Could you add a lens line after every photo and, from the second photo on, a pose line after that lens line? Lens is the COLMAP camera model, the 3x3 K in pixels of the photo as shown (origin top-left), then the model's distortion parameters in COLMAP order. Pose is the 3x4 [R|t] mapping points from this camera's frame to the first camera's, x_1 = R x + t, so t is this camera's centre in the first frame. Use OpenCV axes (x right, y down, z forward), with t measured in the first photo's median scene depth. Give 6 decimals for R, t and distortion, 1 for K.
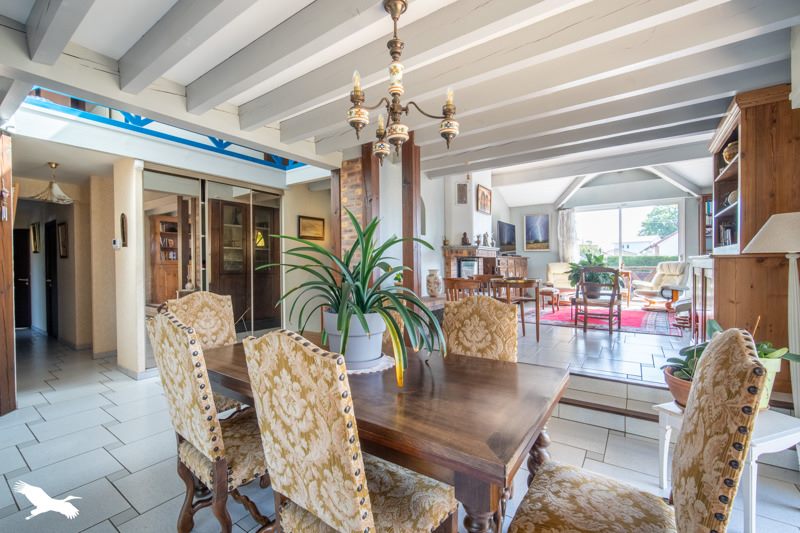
lens RADIAL K [[350.9, 0, 399.6], [0, 350.9, 266.9], [0, 0, 1]] dist [-0.006453, 0.000547]
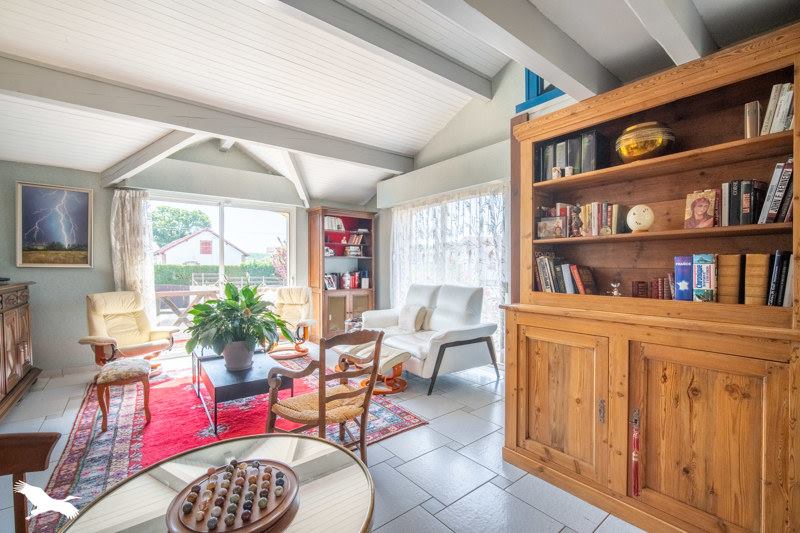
lens RADIAL K [[350.9, 0, 401.9], [0, 350.9, 267.3], [0, 0, 1]] dist [-0.006453, 0.000547]
pose [[0.285821, 0.004018, 0.958275, 0.087278], [0.008829, 0.999938, -0.006826, -0.040306], [-0.958242, 0.010411, 0.285768, 0.454384]]
